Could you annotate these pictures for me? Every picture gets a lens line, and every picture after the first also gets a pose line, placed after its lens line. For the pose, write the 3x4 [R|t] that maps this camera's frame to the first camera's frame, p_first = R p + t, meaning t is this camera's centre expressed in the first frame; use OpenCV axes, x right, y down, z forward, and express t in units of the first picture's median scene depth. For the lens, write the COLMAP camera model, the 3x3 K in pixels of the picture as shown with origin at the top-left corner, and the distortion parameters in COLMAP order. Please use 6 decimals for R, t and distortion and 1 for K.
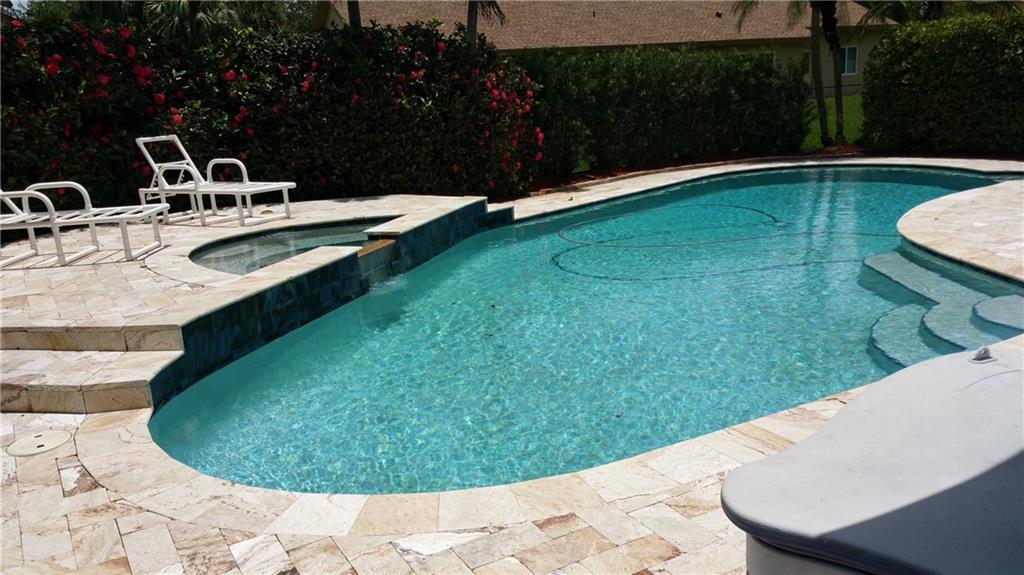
lens RADIAL K [[845.5, 0, 511.8], [0, 845.5, 308.3], [0, 0, 1]] dist [0.132786, -0.270395]
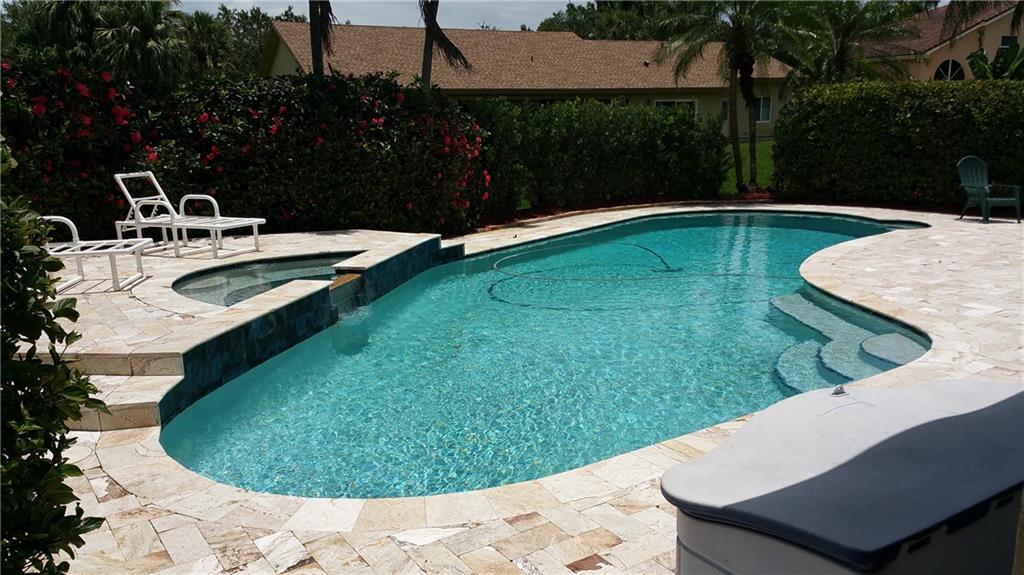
lens RADIAL K [[845.5, 0, 511.8], [0, 845.5, 308.3], [0, 0, 1]] dist [0.132786, -0.270395]
pose [[0.996184, 0.015058, 0.085974, -0.032886], [-0.012956, 0.999605, -0.024955, -0.010611], [-0.086316, 0.023746, 0.995985, -0.104907]]
